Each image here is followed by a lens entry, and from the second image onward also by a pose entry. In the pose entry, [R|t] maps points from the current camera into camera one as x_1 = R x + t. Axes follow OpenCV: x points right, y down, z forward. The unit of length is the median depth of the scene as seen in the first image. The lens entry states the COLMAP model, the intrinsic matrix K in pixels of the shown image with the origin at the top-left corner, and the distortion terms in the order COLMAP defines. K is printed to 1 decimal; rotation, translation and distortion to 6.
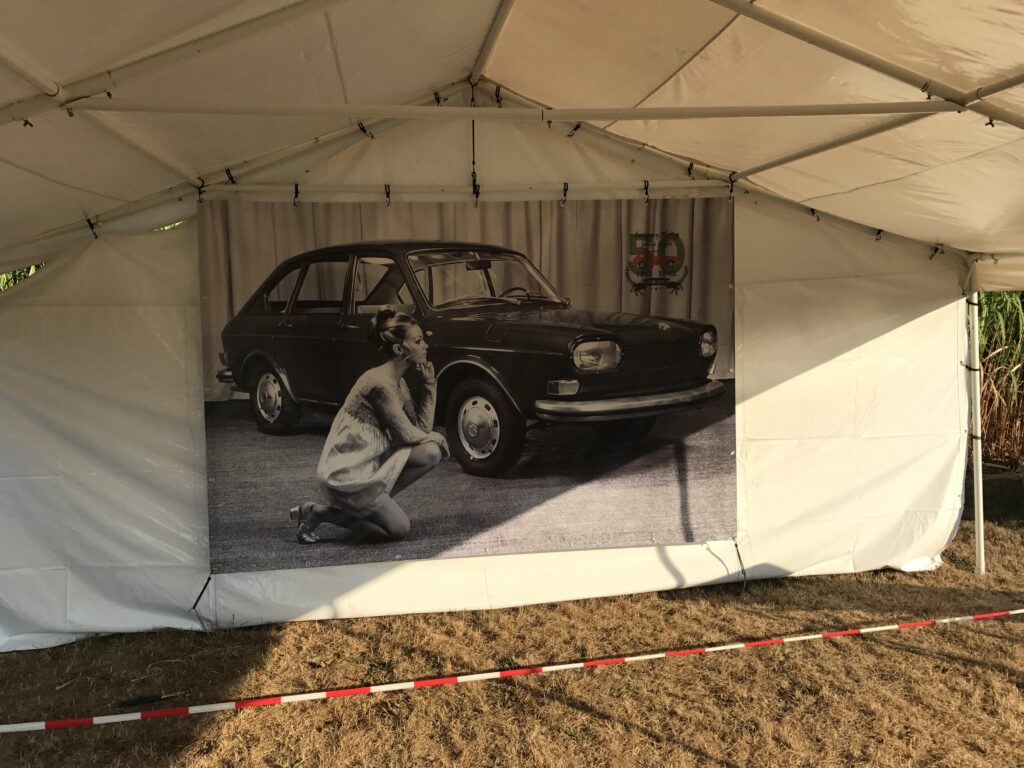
lens RADIAL K [[840.0, 0, 498.9], [0, 840.0, 351.6], [0, 0, 1]] dist [0.044048, -0.049043]
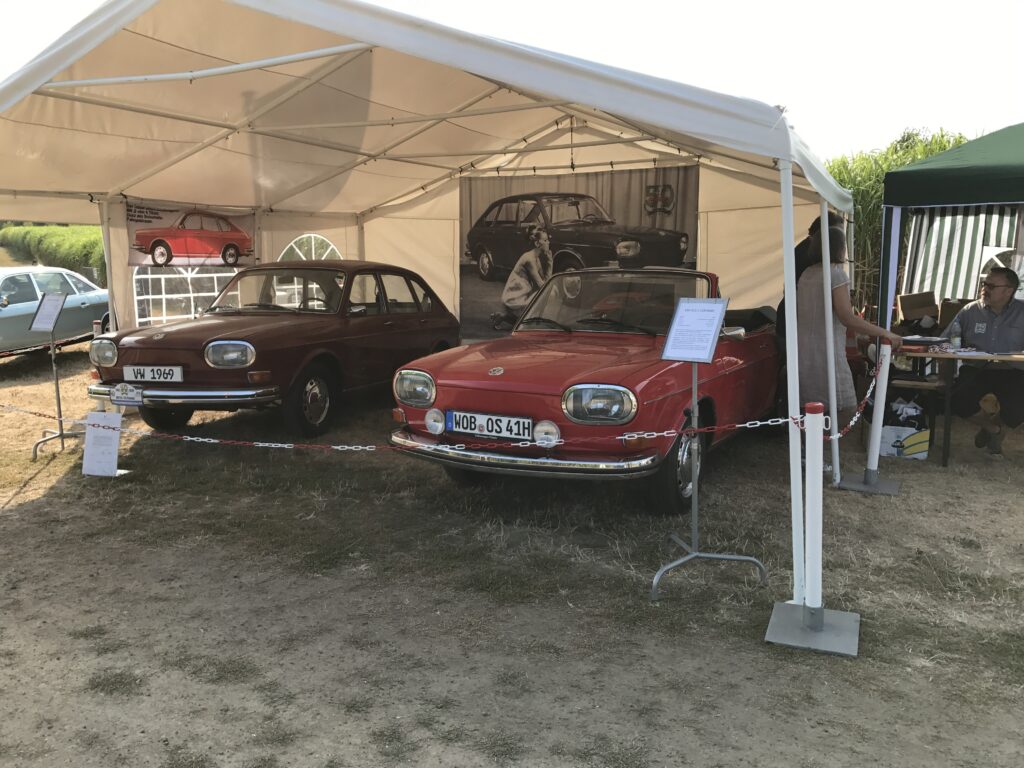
lens RADIAL K [[840.0, 0, 504.9], [0, 840.0, 379.6], [0, 0, 1]] dist [0.044048, -0.049043]
pose [[0.833354, 0.093645, -0.544750, 1.013958], [-0.055996, 0.994777, 0.085344, 0.163401], [0.549896, -0.040618, 0.834245, -0.855232]]
